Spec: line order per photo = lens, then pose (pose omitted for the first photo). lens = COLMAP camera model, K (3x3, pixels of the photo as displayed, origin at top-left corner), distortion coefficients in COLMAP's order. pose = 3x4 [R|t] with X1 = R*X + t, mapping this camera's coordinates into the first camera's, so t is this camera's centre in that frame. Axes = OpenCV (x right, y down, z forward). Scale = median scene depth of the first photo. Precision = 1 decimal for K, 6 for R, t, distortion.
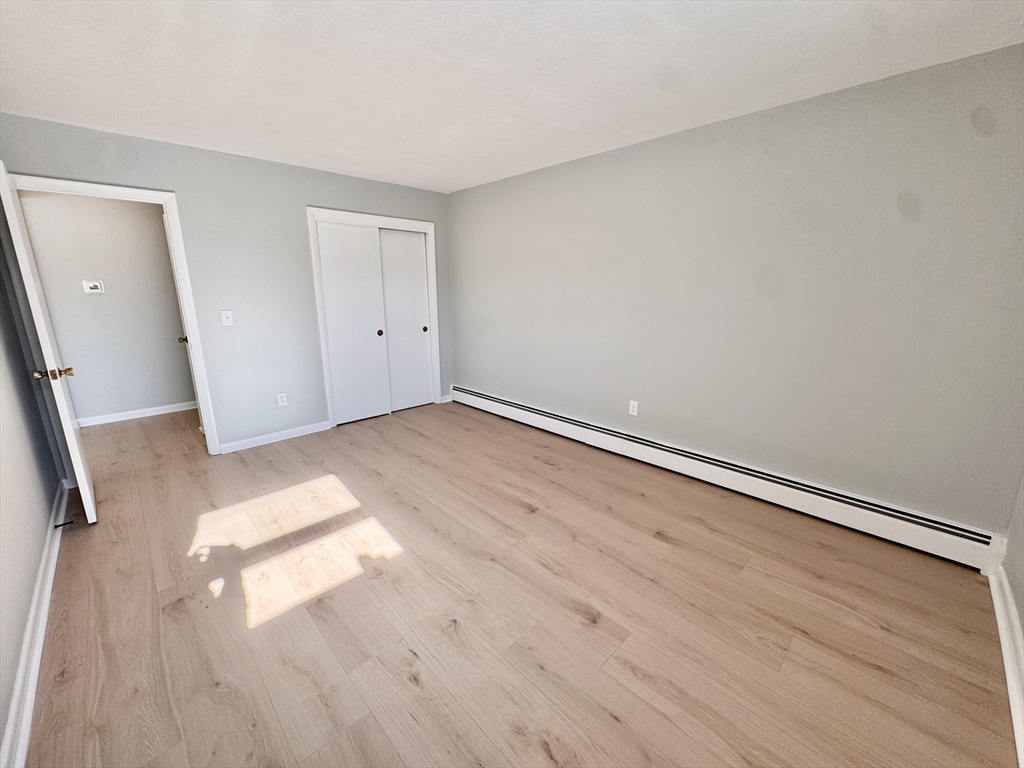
lens RADIAL K [[398.9, 0, 507.3], [0, 398.9, 387.5], [0, 0, 1]] dist [0.002315, 0.000378]
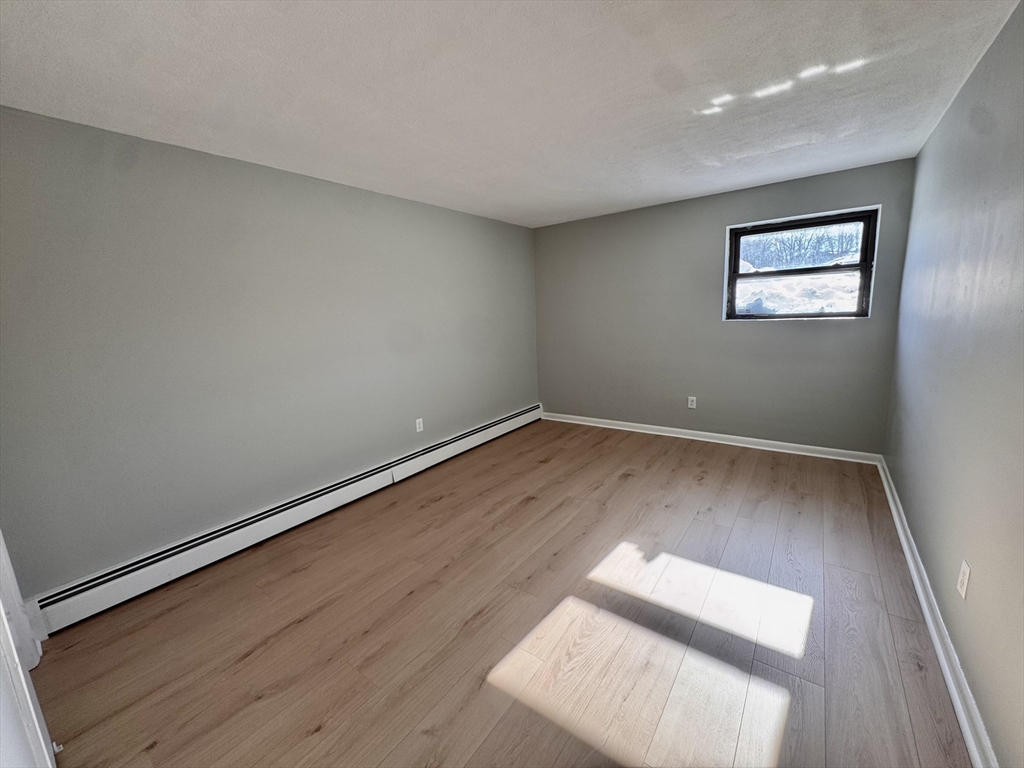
lens RADIAL K [[408.7, 0, 510.8], [0, 408.7, 383.1], [0, 0, 1]] dist [-0.002375, 0.000096]
pose [[-0.154212, -0.163985, 0.974334, -1.033450], [0.288883, 0.935556, 0.203181, -0.273098], [-0.944863, 0.312802, -0.096902, 1.043911]]
